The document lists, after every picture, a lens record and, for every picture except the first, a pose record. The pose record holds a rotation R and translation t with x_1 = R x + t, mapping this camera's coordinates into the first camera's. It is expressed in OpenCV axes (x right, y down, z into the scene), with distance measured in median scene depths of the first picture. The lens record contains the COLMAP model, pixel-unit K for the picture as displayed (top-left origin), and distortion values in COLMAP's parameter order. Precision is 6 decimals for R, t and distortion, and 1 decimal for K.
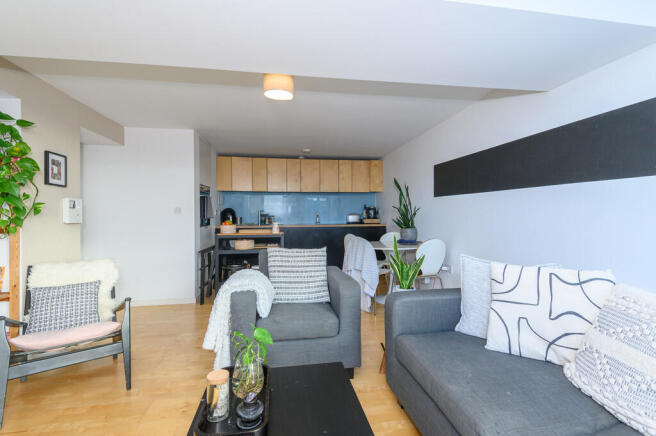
lens RADIAL K [[298.5, 0, 326.6], [0, 298.5, 215.1], [0, 0, 1]] dist [-0.001471, -0.000333]
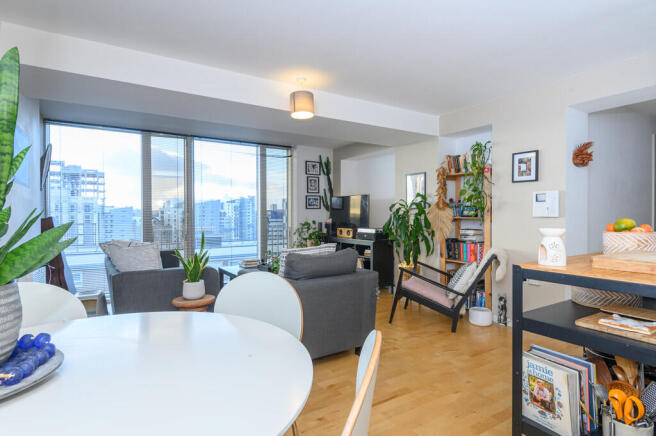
lens RADIAL K [[350.5, 0, 329.0], [0, 350.5, 217.0], [0, 0, 1]] dist [-0.000040, 0.000003]
pose [[-0.918177, 0.004547, -0.396145, 0.247663], [-0.000559, 0.999918, 0.012771, 0.013231], [0.396171, 0.011947, -0.918099, 1.888892]]
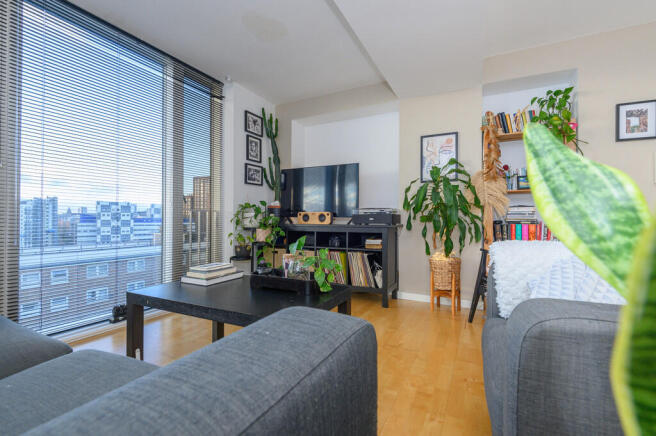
lens RADIAL K [[298.5, 0, 327.3], [0, 298.5, 218.8], [0, 0, 1]] dist [-0.001471, -0.000333]
pose [[-0.586376, -0.004442, -0.810027, 0.305657], [-0.007136, 0.999974, -0.000318, 0.134989], [0.810008, 0.005594, -0.586393, 0.784528]]
